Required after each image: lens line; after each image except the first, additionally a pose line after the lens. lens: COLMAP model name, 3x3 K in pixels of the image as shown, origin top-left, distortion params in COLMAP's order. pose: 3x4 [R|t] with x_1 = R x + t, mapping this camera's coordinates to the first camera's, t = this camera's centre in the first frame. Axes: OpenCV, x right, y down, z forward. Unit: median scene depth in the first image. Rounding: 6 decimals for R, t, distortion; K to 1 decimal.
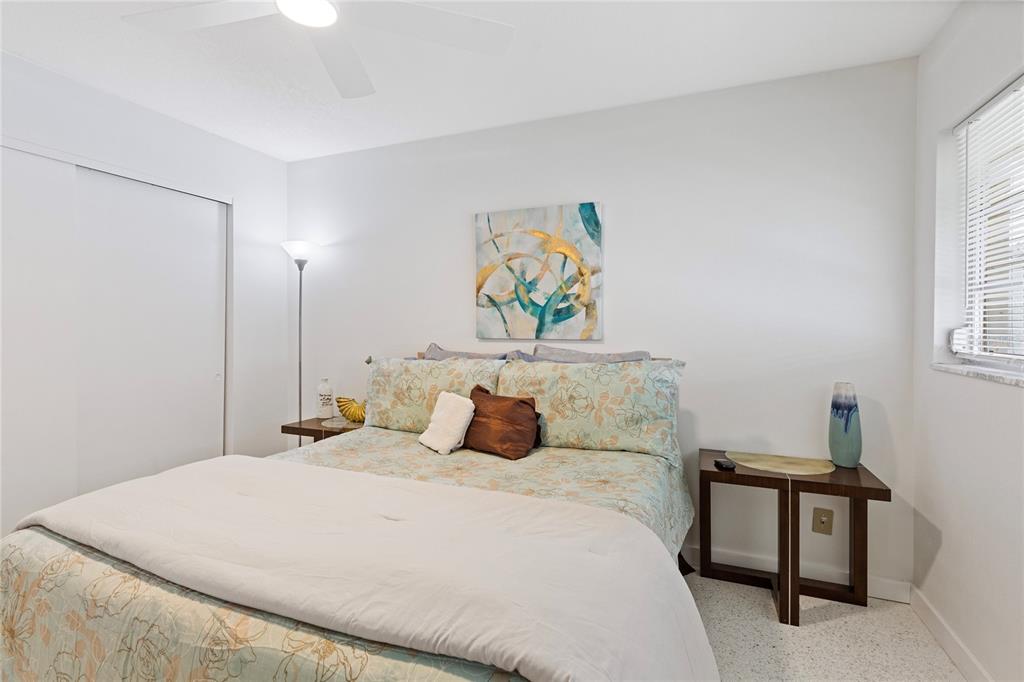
lens RADIAL K [[482.7, 0, 508.8], [0, 482.7, 321.3], [0, 0, 1]] dist [0.018144, -0.000103]
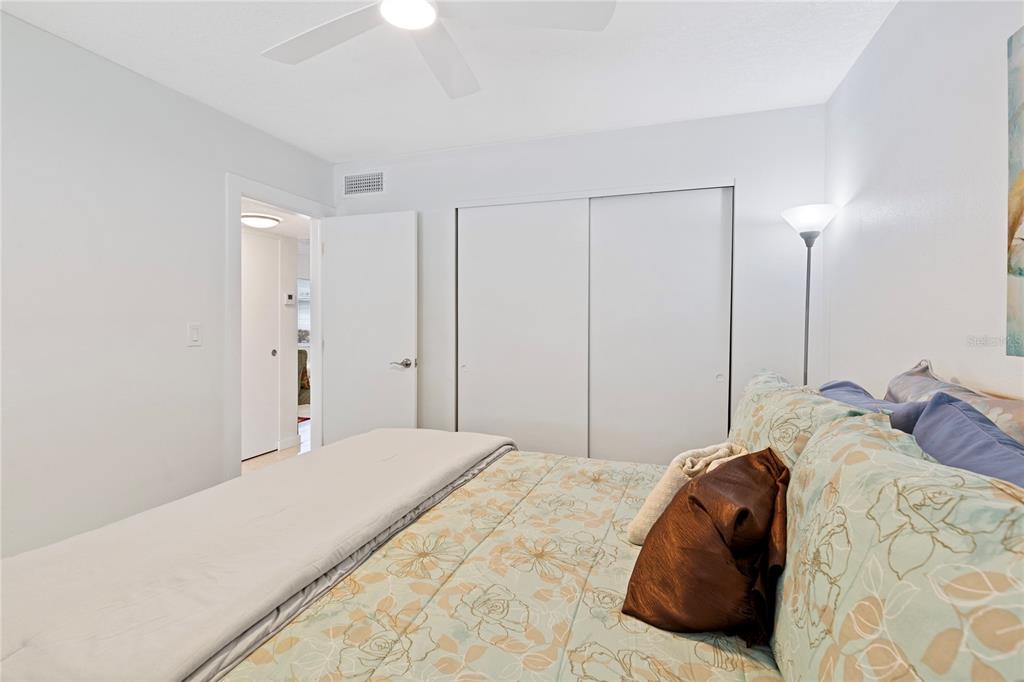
lens RADIAL K [[473.8, 0, 500.4], [0, 473.8, 318.5], [0, 0, 1]] dist [-0.000106, -0.000036]
pose [[0.044548, -0.002360, -0.999004, 0.324648], [0.005544, 0.999982, -0.002116, 0.003800], [0.998992, -0.005444, 0.044560, 0.606793]]
